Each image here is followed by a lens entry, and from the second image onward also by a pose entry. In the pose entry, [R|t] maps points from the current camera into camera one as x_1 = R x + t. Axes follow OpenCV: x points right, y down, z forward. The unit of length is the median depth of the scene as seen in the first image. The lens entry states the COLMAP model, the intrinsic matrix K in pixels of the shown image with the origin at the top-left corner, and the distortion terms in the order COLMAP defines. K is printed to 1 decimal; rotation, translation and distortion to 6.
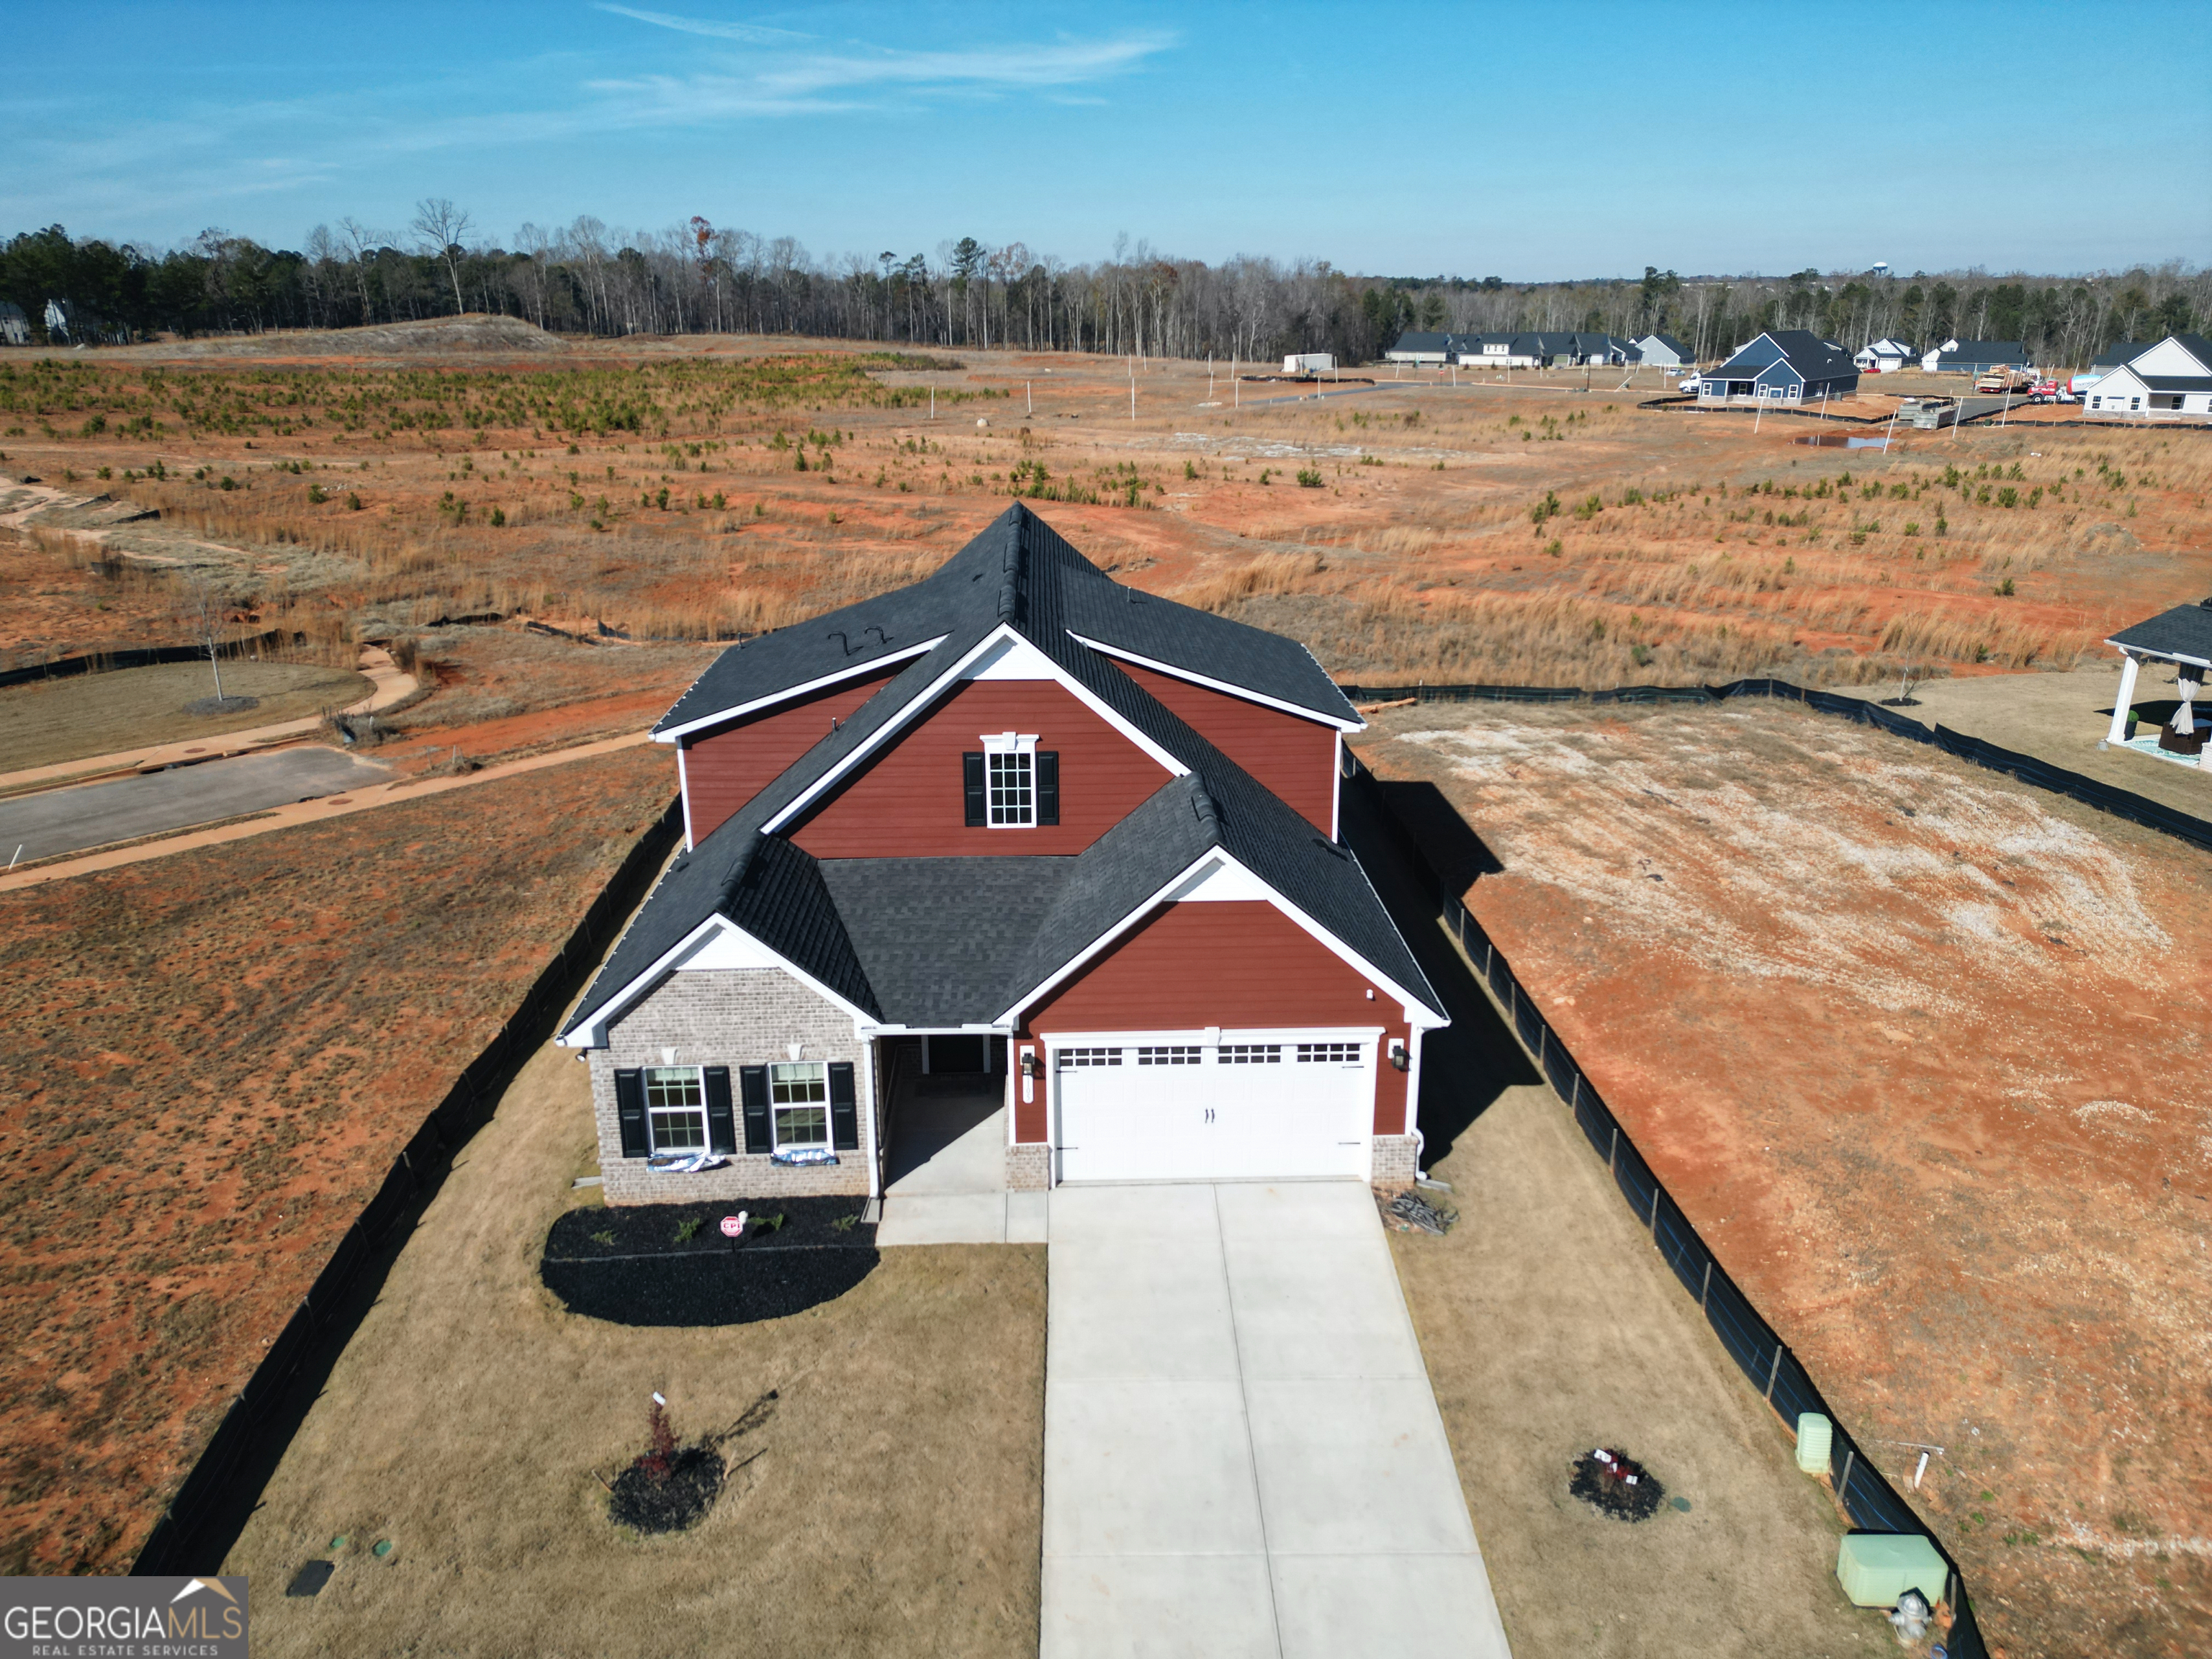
lens RADIAL K [[1541.0, 0, 1094.9], [0, 1541.0, 837.5], [0, 0, 1]] dist [0.076151, -0.065883]
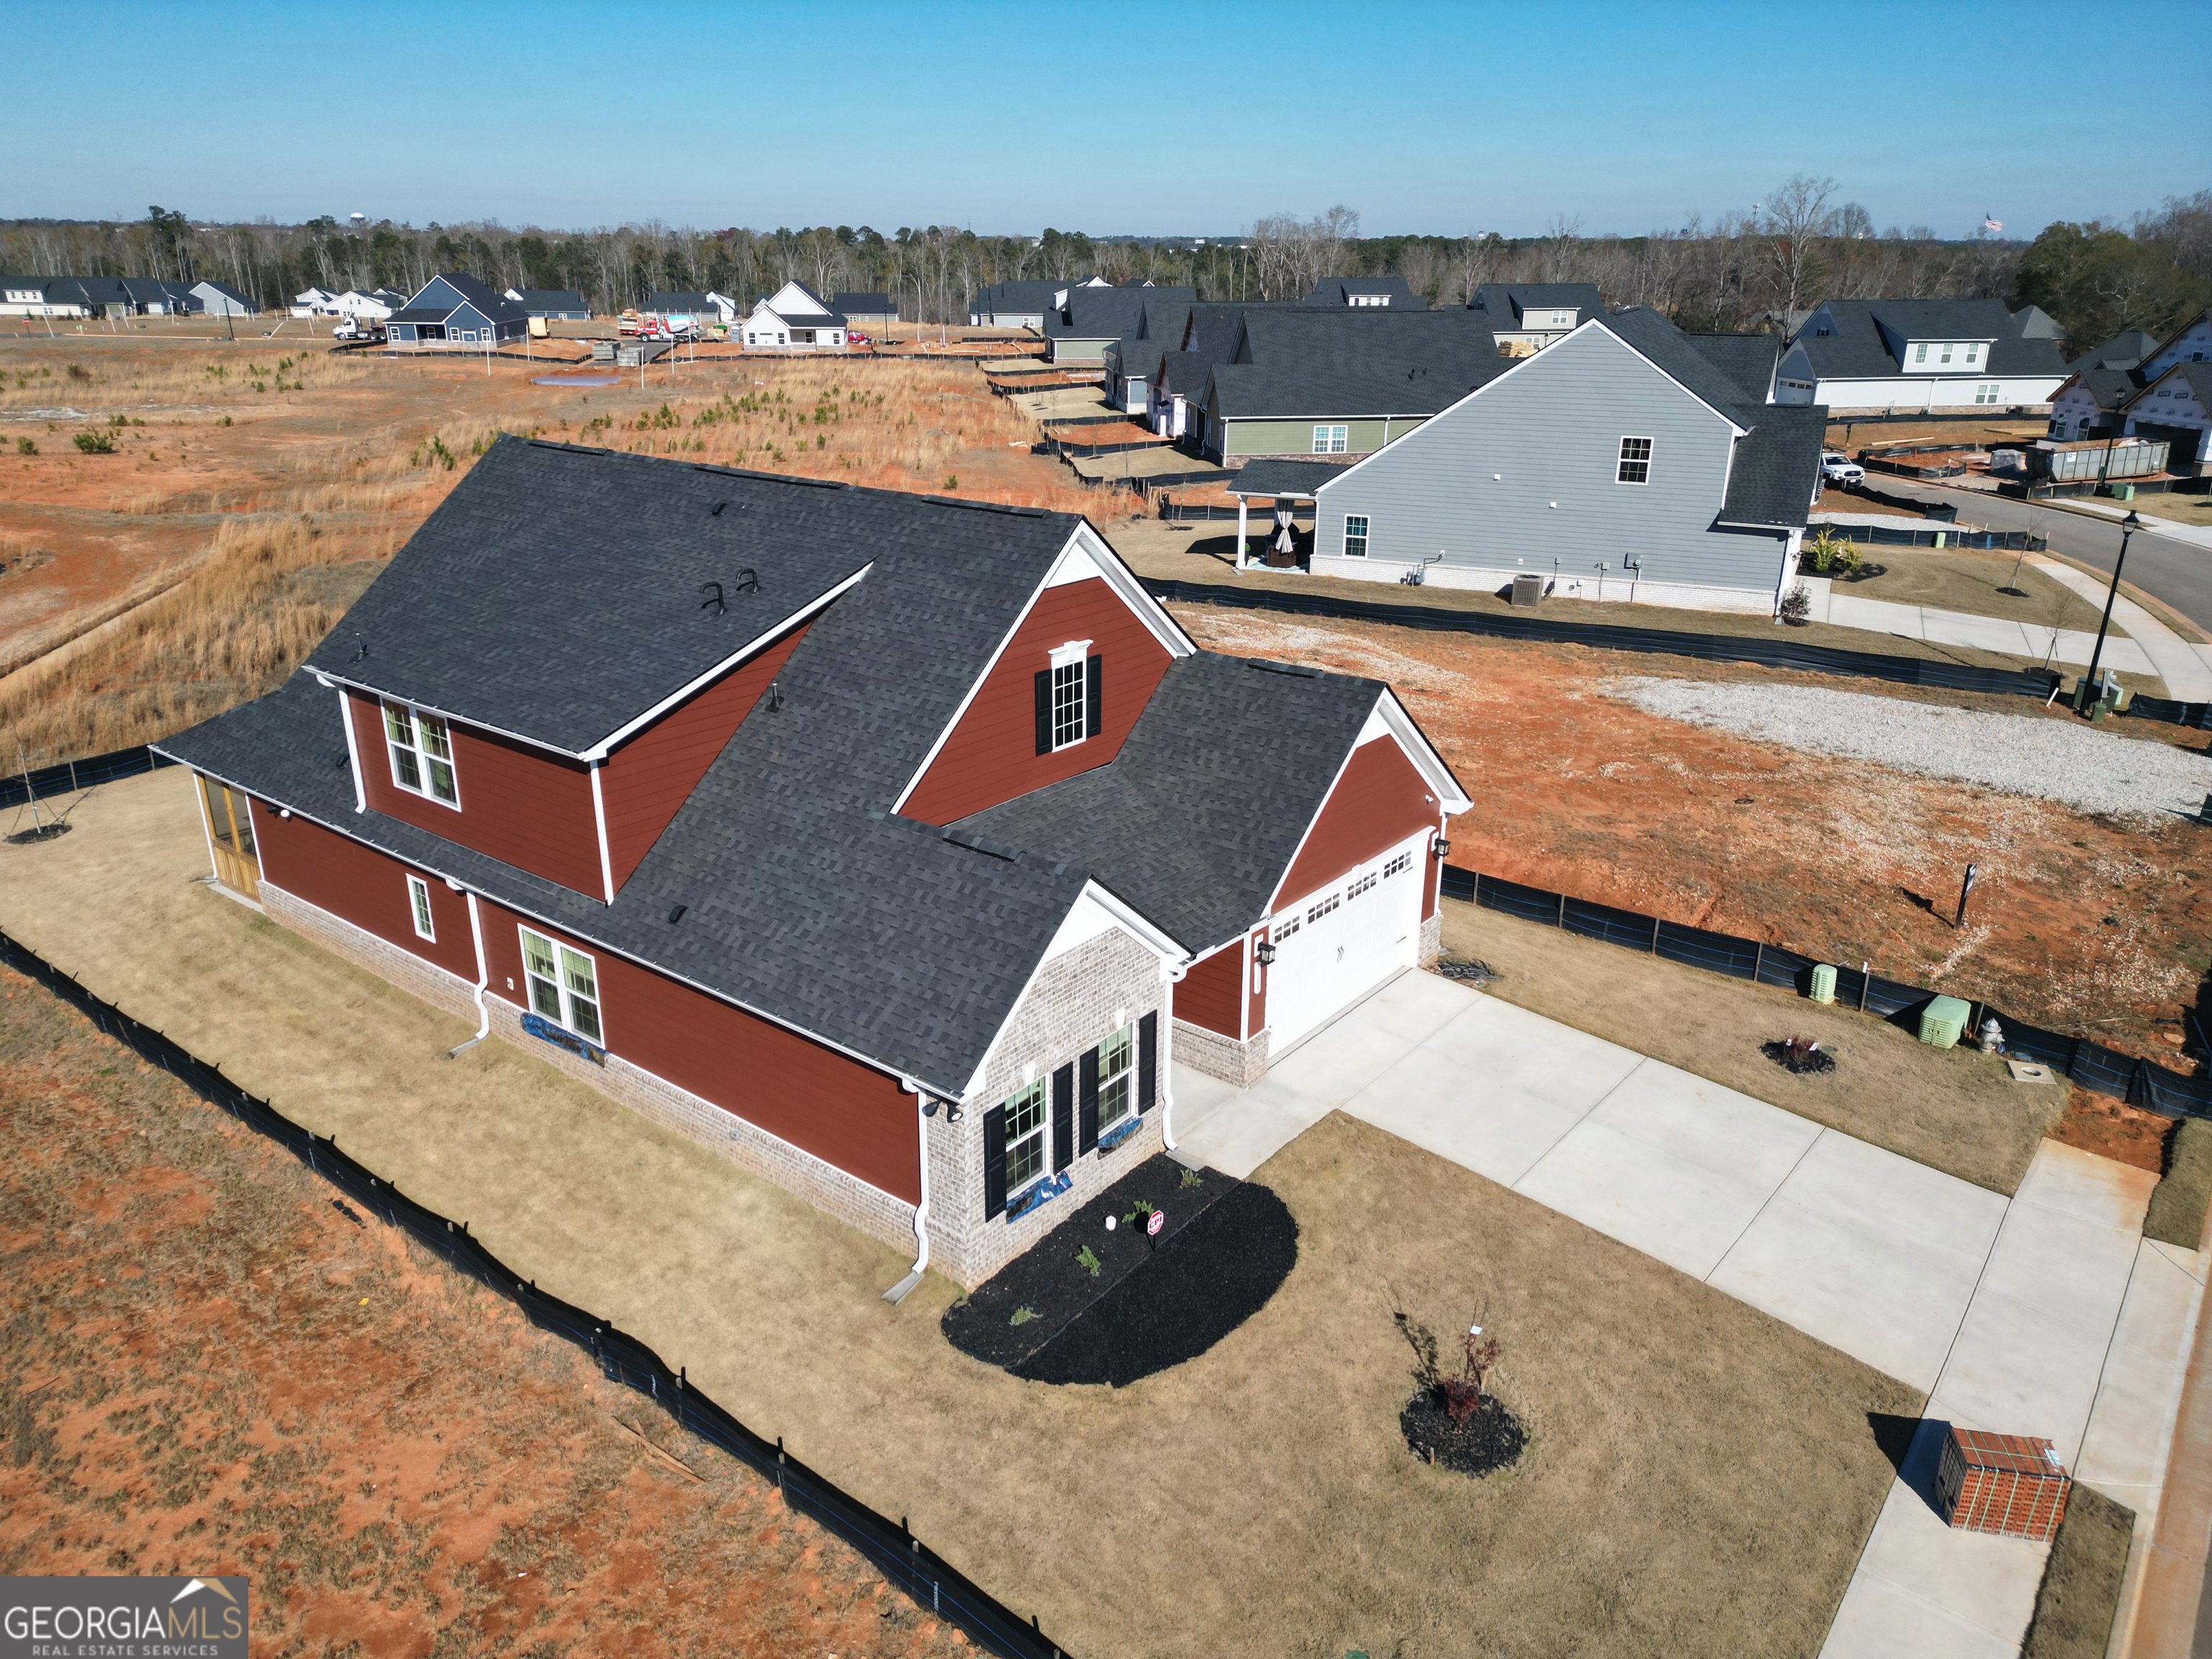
lens RADIAL K [[1541.0, 0, 1094.9], [0, 1541.0, 837.5], [0, 0, 1]] dist [0.076151, -0.065883]
pose [[0.652813, -0.260540, 0.711304, -0.588352], [0.241198, 0.961613, 0.130859, -0.058540], [-0.718093, 0.086139, 0.690595, 0.288263]]
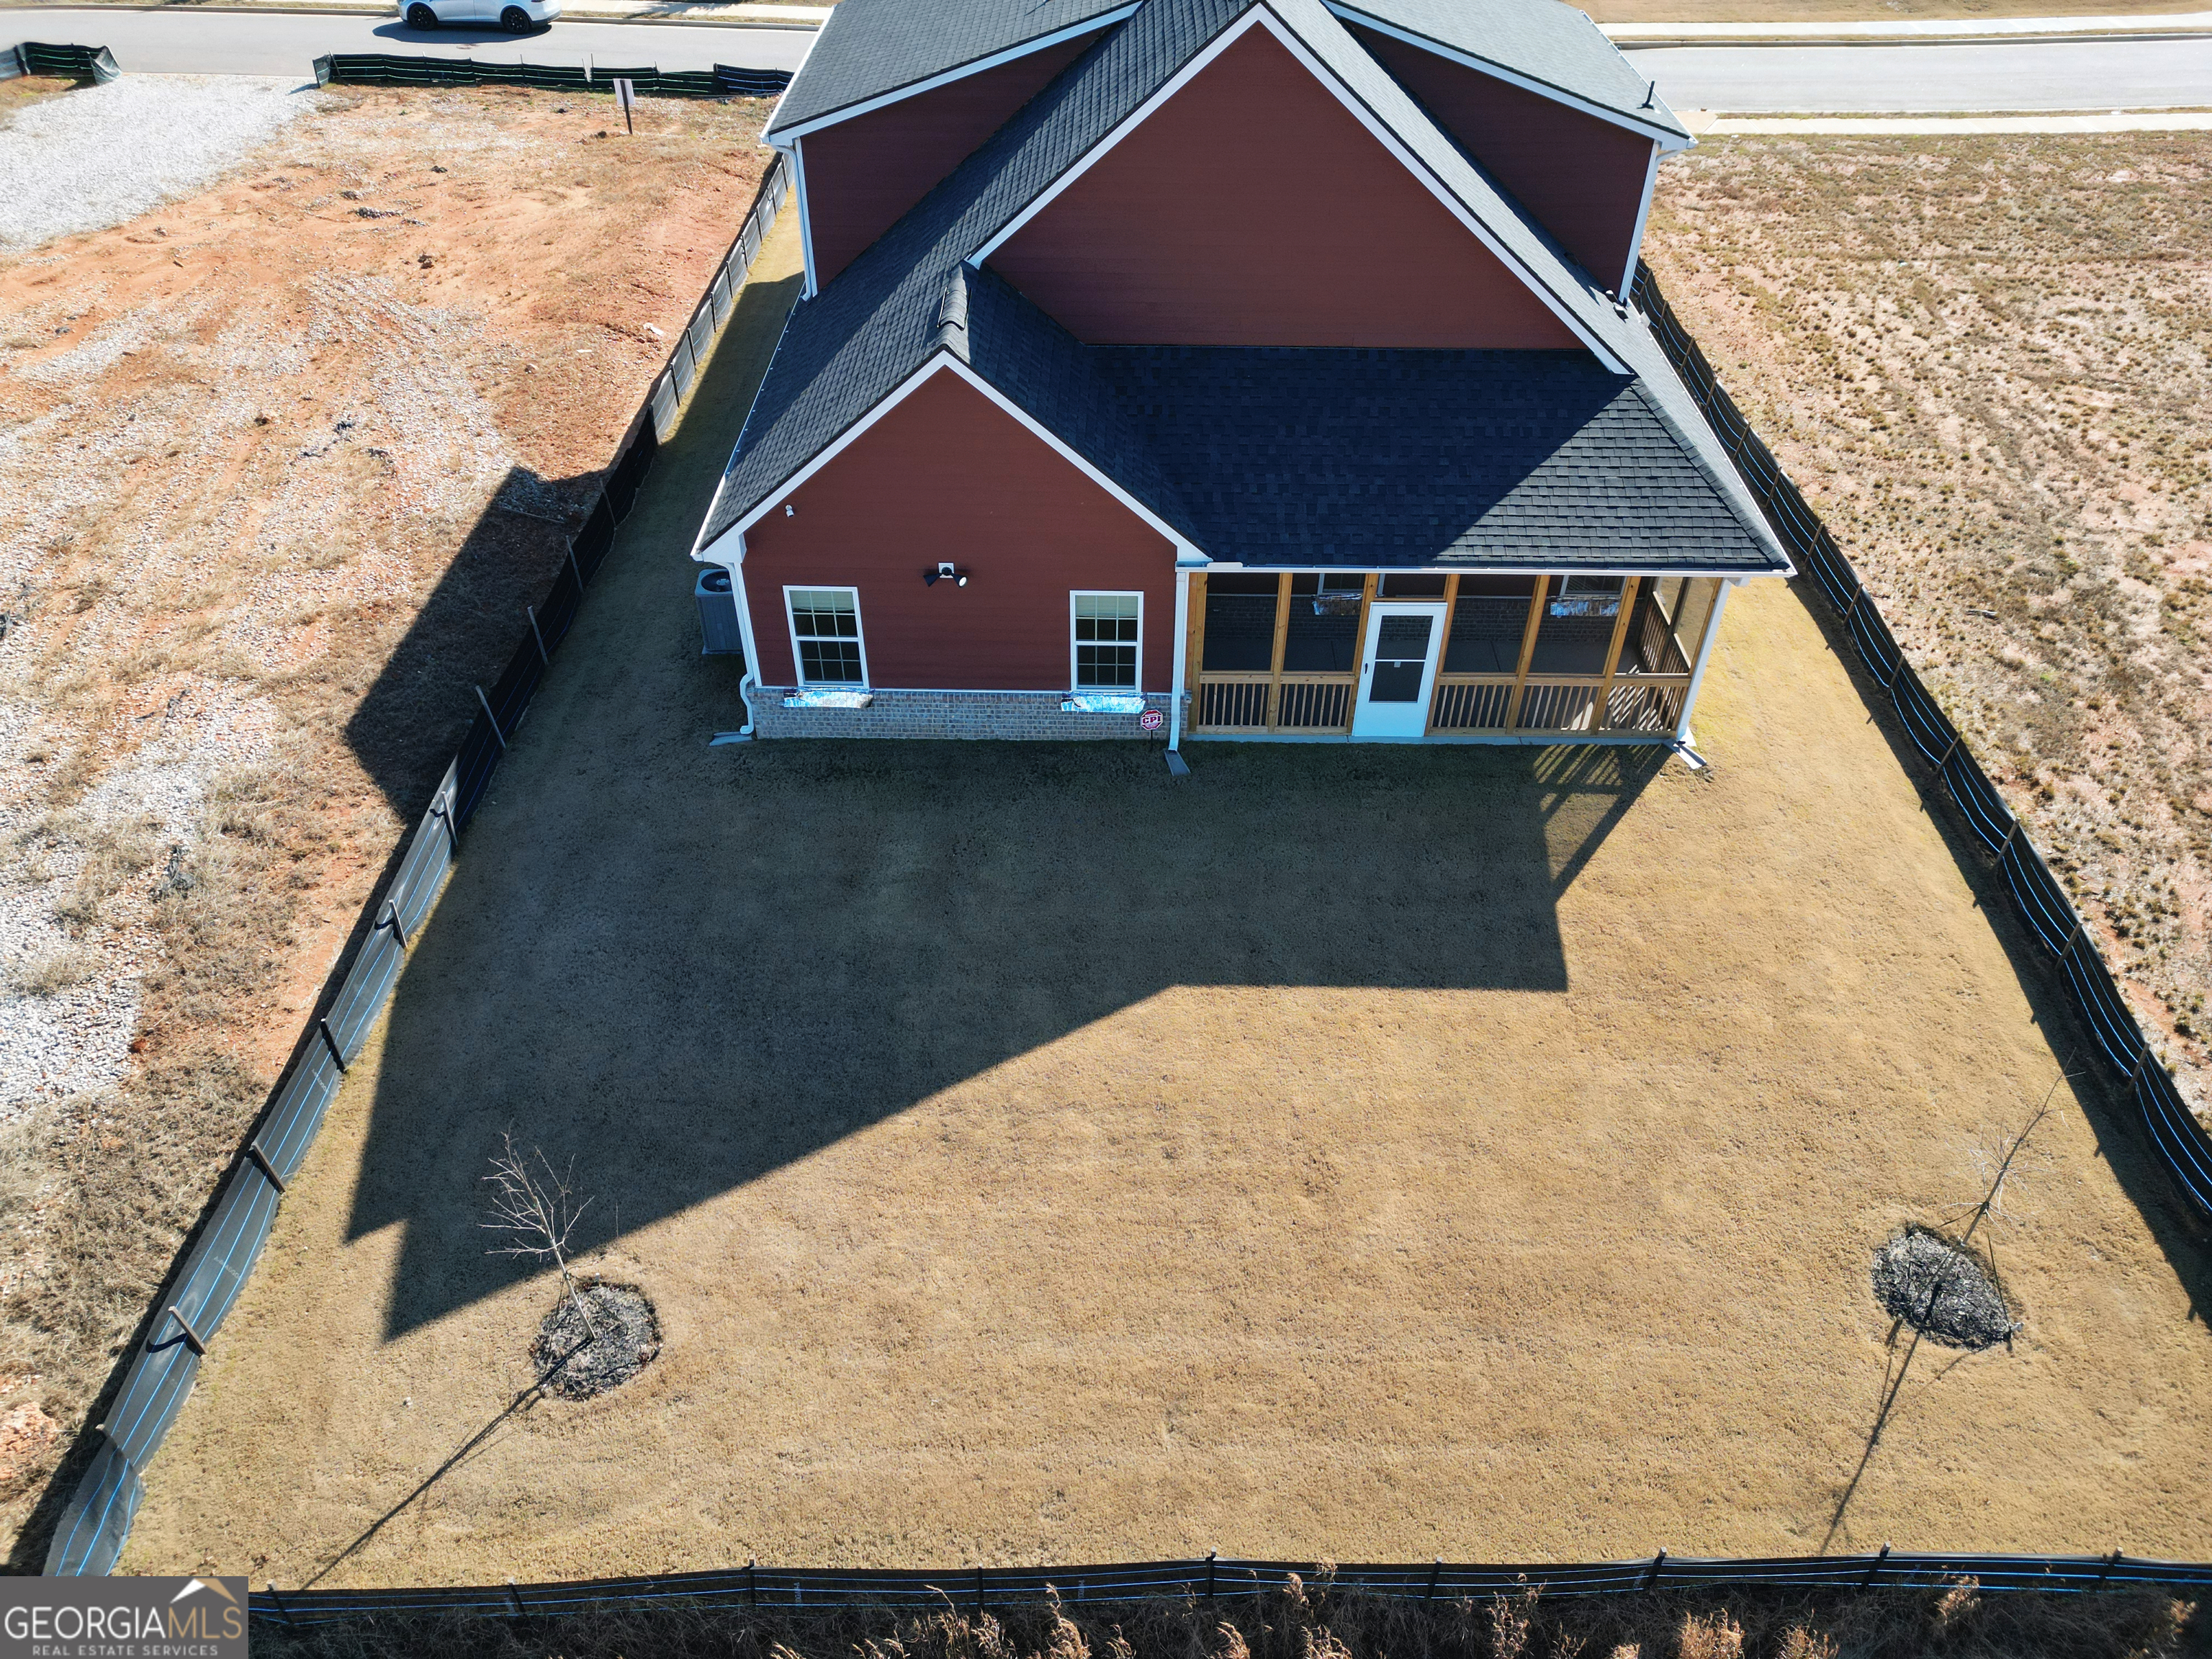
lens RADIAL K [[1541.0, 0, 1094.9], [0, 1541.0, 837.5], [0, 0, 1]] dist [0.076151, -0.065883]
pose [[-0.998688, -0.029891, 0.041568, -0.038649], [0.020390, 0.512526, 0.858430, -0.577914], [-0.046964, 0.858151, -0.511244, 1.741916]]
